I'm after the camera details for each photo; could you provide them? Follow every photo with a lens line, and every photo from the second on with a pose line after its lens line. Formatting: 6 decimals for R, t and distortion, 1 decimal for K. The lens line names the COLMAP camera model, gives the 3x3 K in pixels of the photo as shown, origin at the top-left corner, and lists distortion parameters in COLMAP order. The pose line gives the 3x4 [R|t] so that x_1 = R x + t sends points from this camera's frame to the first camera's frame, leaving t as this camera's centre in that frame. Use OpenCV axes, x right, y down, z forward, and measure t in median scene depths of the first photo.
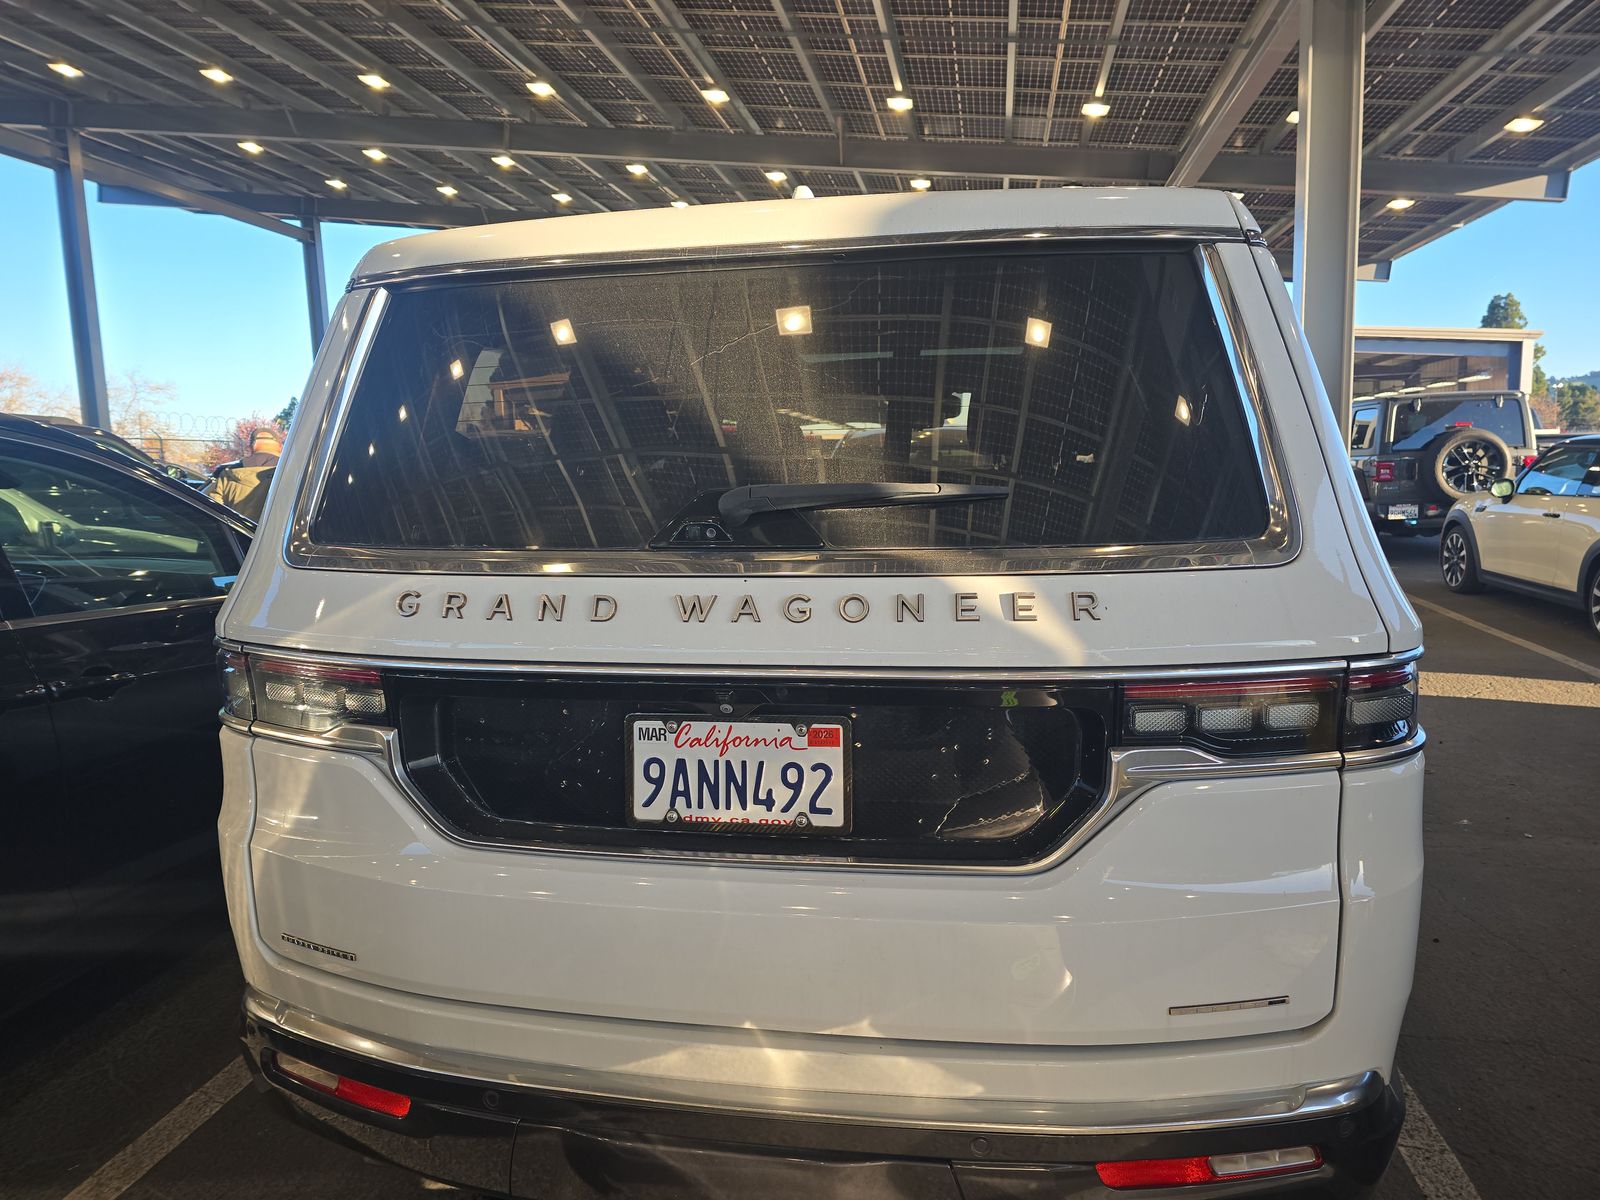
lens RADIAL K [[1081.0, 0, 807.6], [0, 1081.0, 596.3], [0, 0, 1]] dist [0.075946, -0.063182]
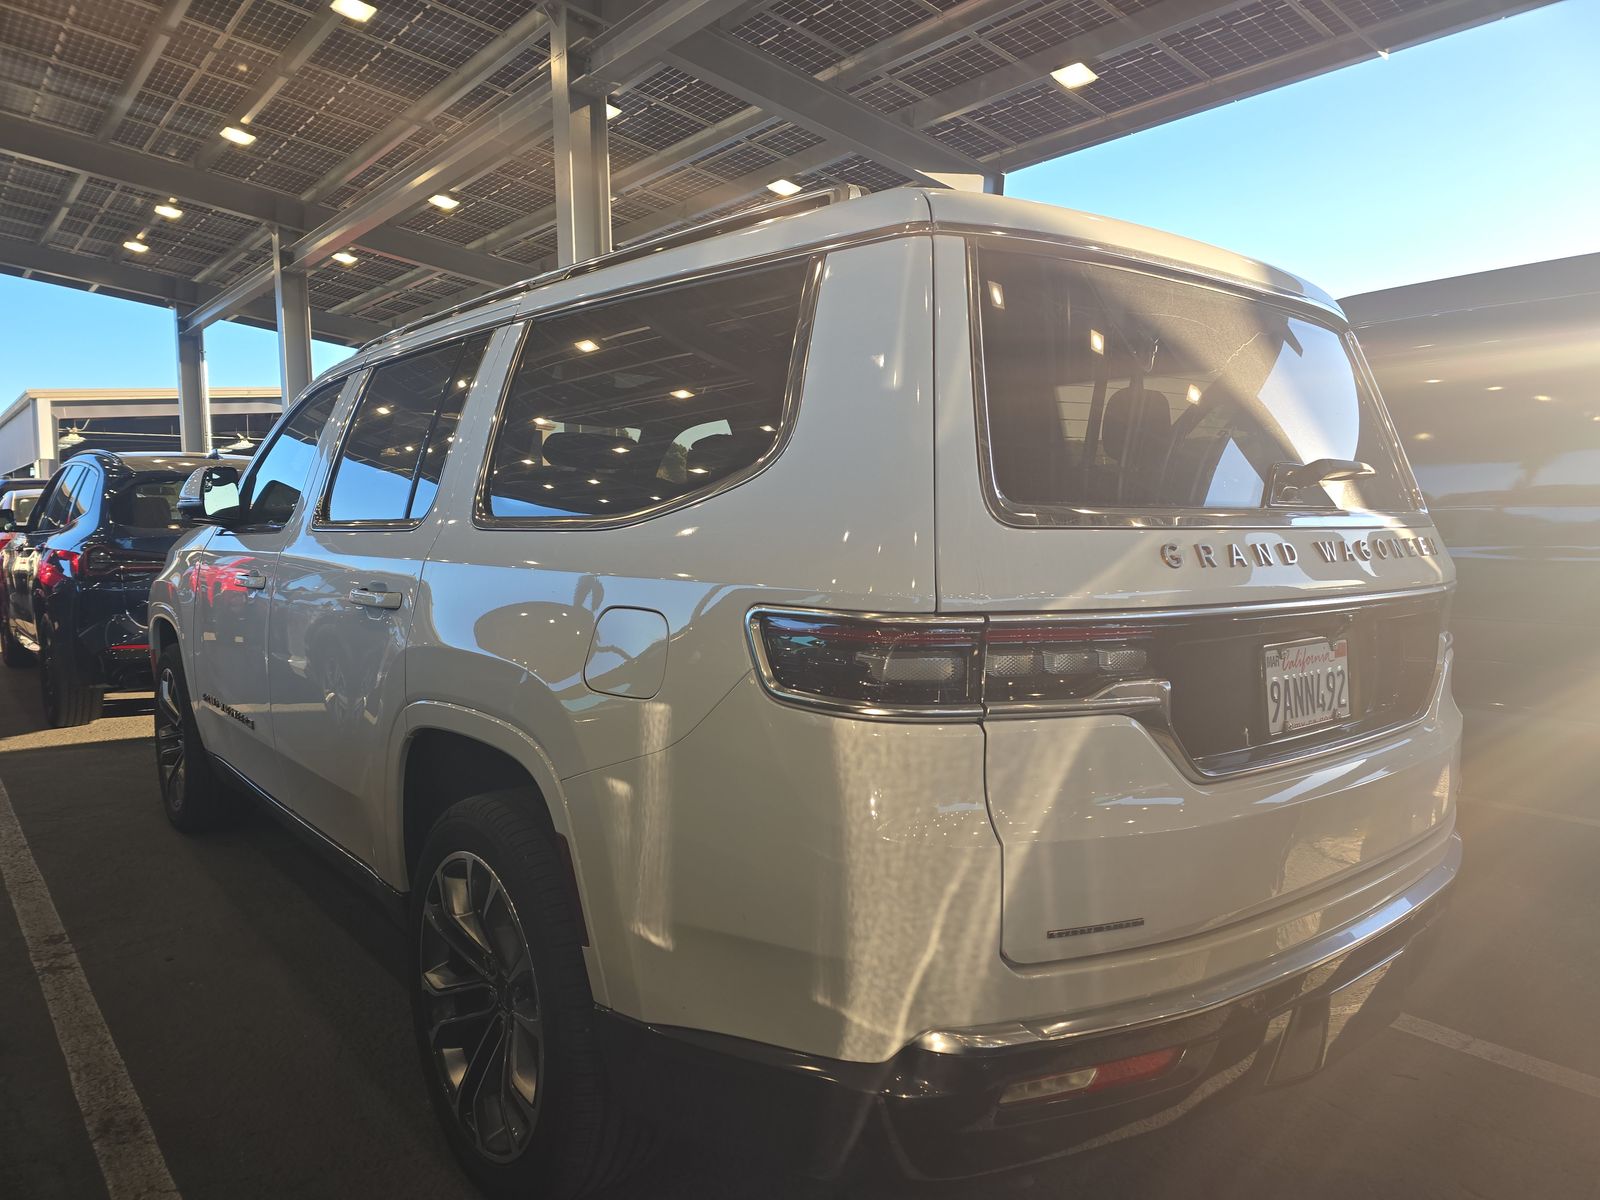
lens RADIAL K [[1081.0, 0, 807.6], [0, 1081.0, 596.3], [0, 0, 1]] dist [0.075946, -0.063182]
pose [[0.649809, -0.033503, 0.759359, -0.170452], [0.080226, 0.996471, -0.024687, 0.005384], [-0.755852, 0.076962, 0.650203, 0.073438]]
